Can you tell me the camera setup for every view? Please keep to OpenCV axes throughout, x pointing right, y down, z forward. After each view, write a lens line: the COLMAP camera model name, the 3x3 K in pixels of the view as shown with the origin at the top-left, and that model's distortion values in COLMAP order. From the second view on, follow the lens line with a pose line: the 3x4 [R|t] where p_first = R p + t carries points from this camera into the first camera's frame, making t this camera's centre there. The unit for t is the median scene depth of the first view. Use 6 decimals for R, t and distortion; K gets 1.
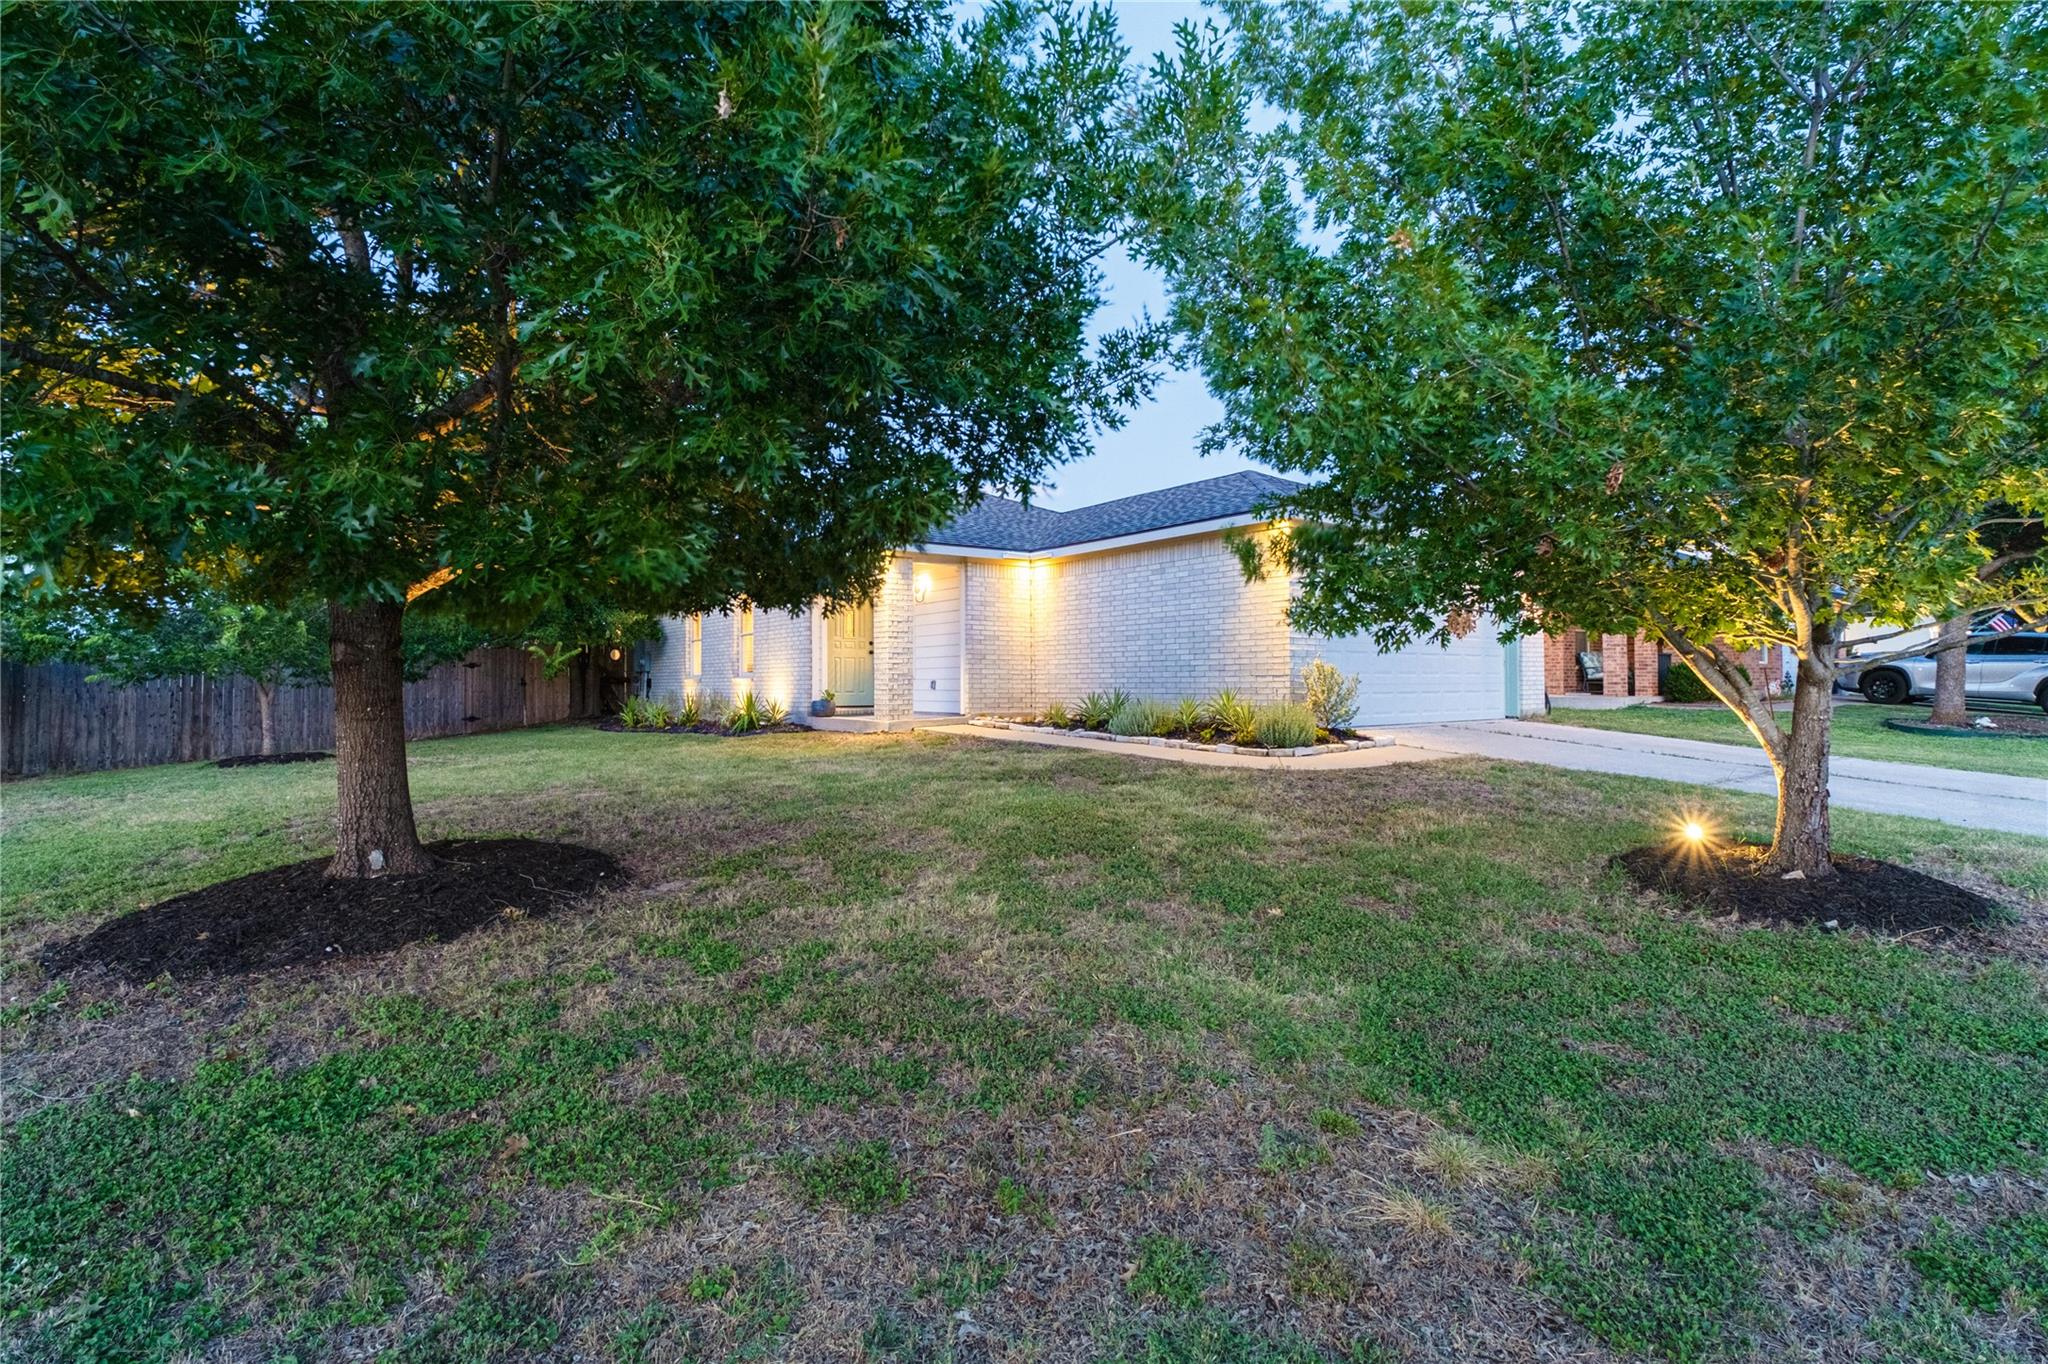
lens RADIAL K [[1000.0, 0, 1023.6], [0, 1000.0, 681.5], [0, 0, 1]] dist [0.002507, 0.000037]
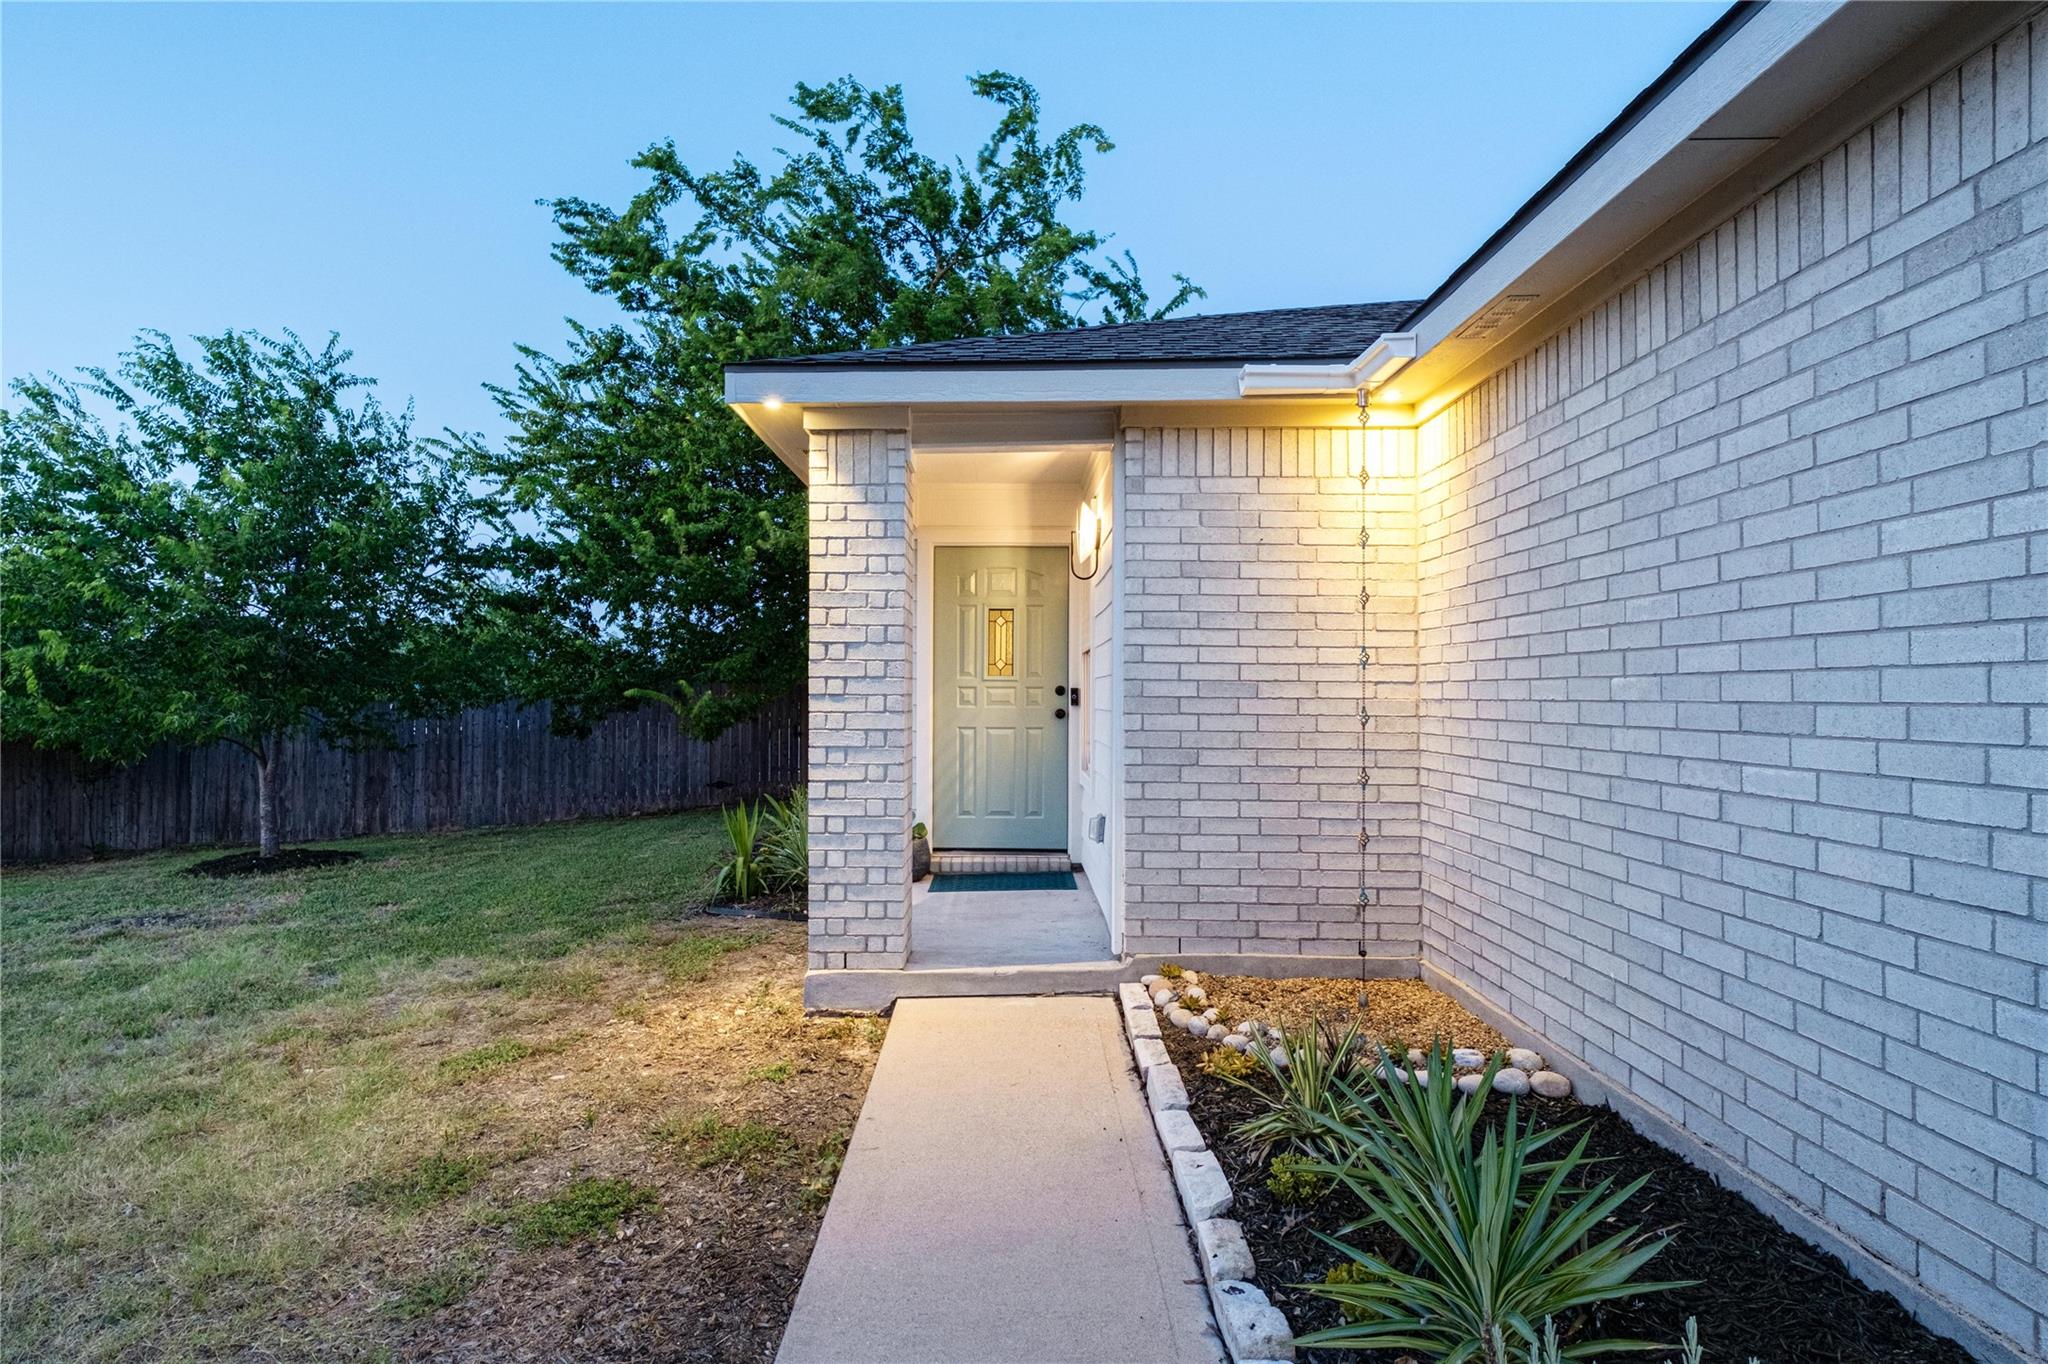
lens RADIAL K [[1095.8, 0, 1016.4], [0, 1095.8, 674.6], [0, 0, 1]] dist [-0.003238, 0.000506]
pose [[0.782860, -0.001995, -0.622194, 0.116191], [-0.005078, 0.999941, -0.009596, -0.045429], [0.622177, 0.010672, 0.782804, 0.736172]]
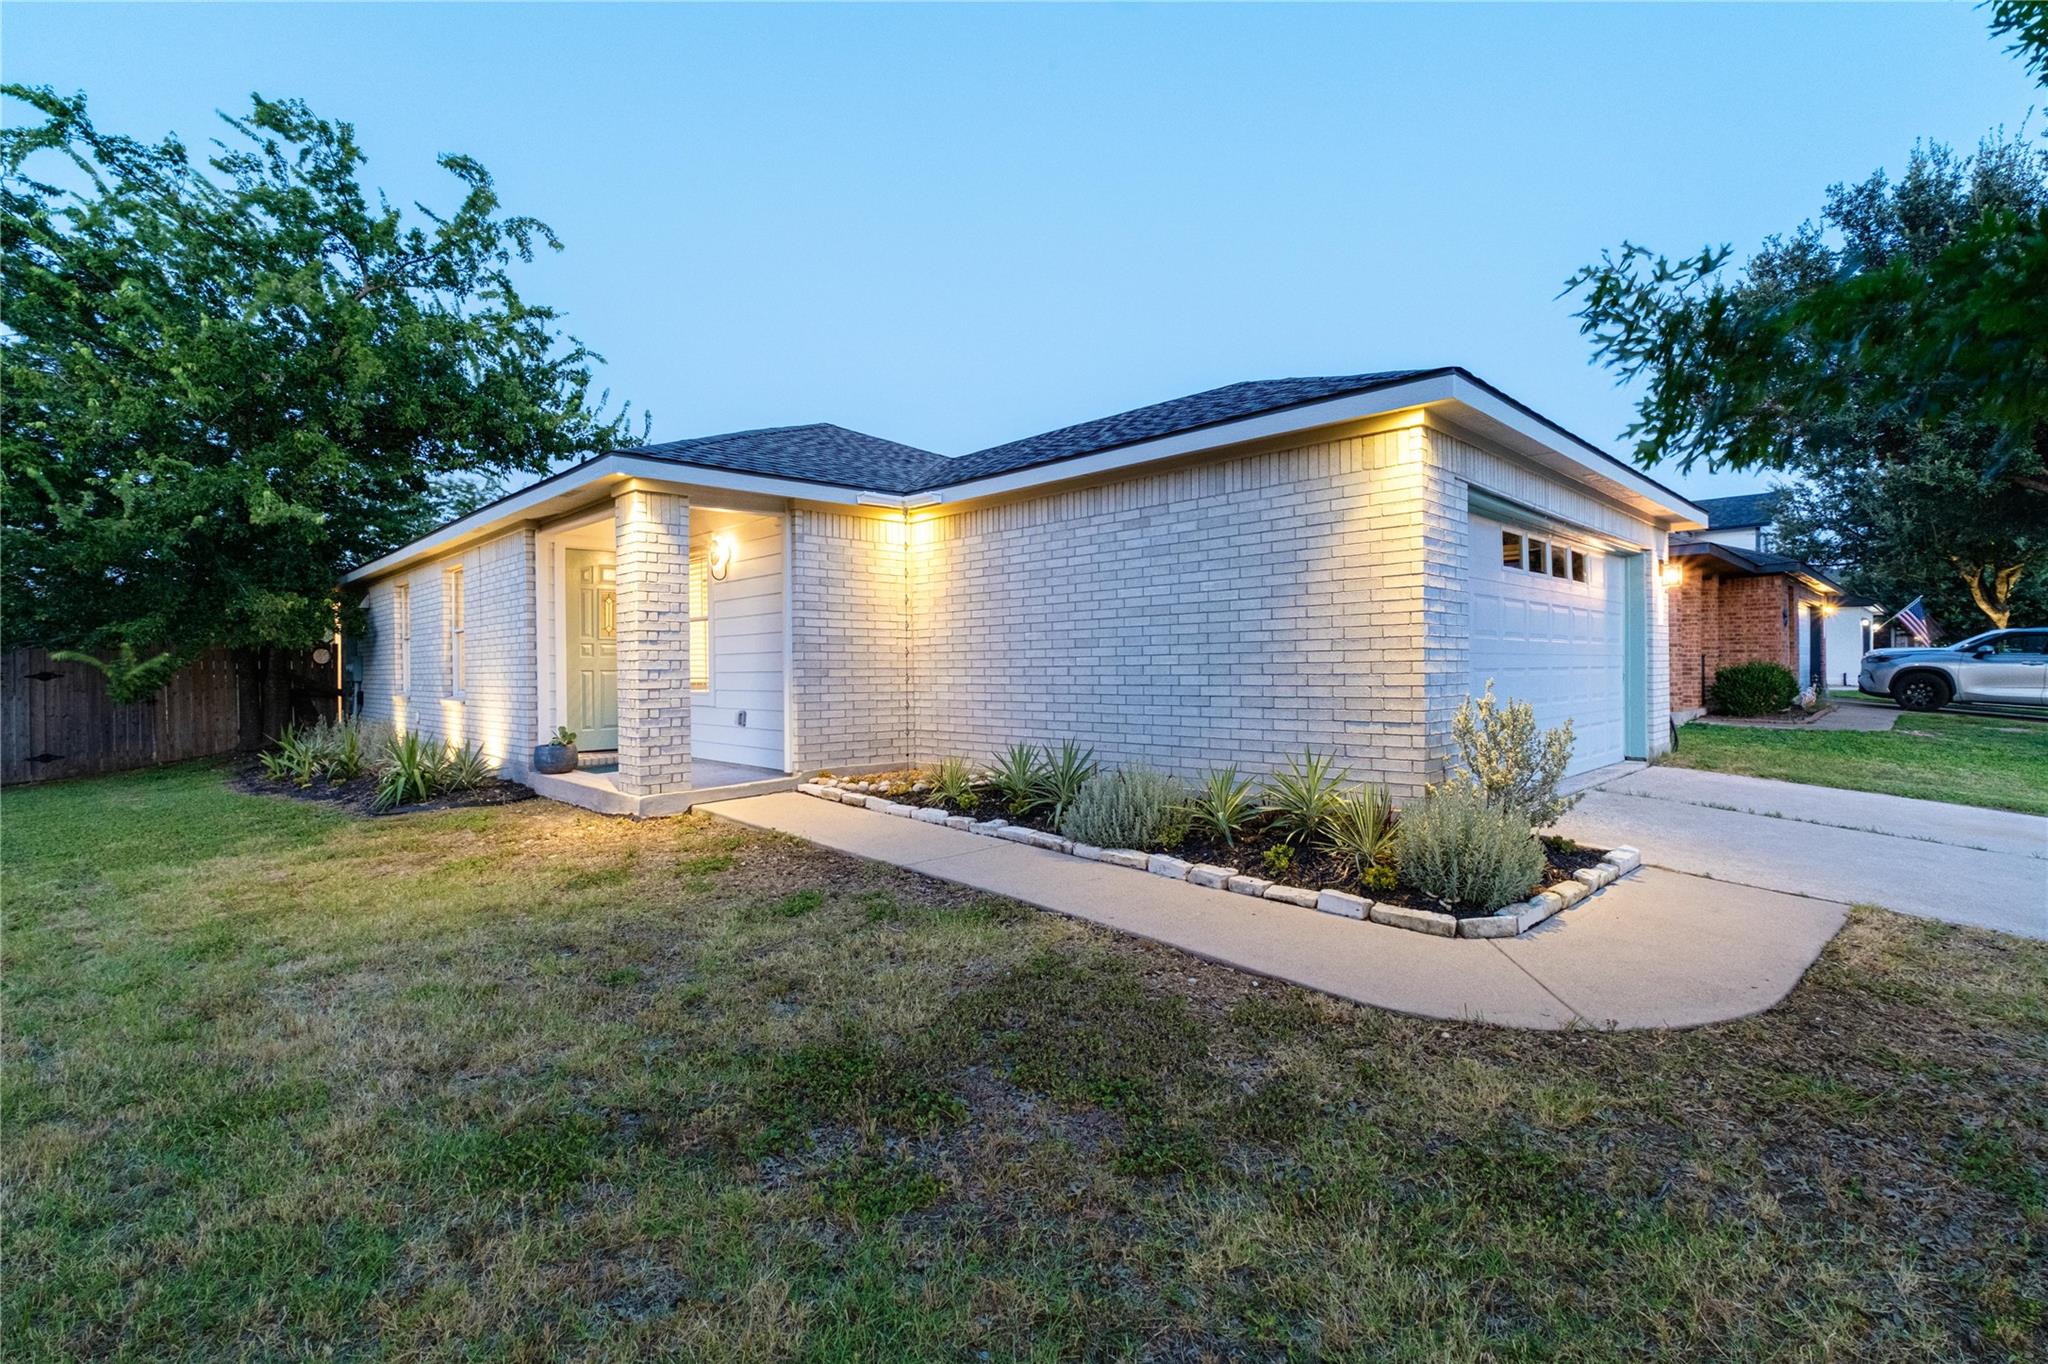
lens RADIAL K [[907.9, 0, 1022.9], [0, 907.9, 673.6], [0, 0, 1]] dist [0.003238, 0.000677]
pose [[0.992706, -0.004649, 0.120473, 0.010901], [0.003490, 0.999946, 0.009824, -0.029391], [-0.120512, -0.009332, 0.992668, 0.465091]]
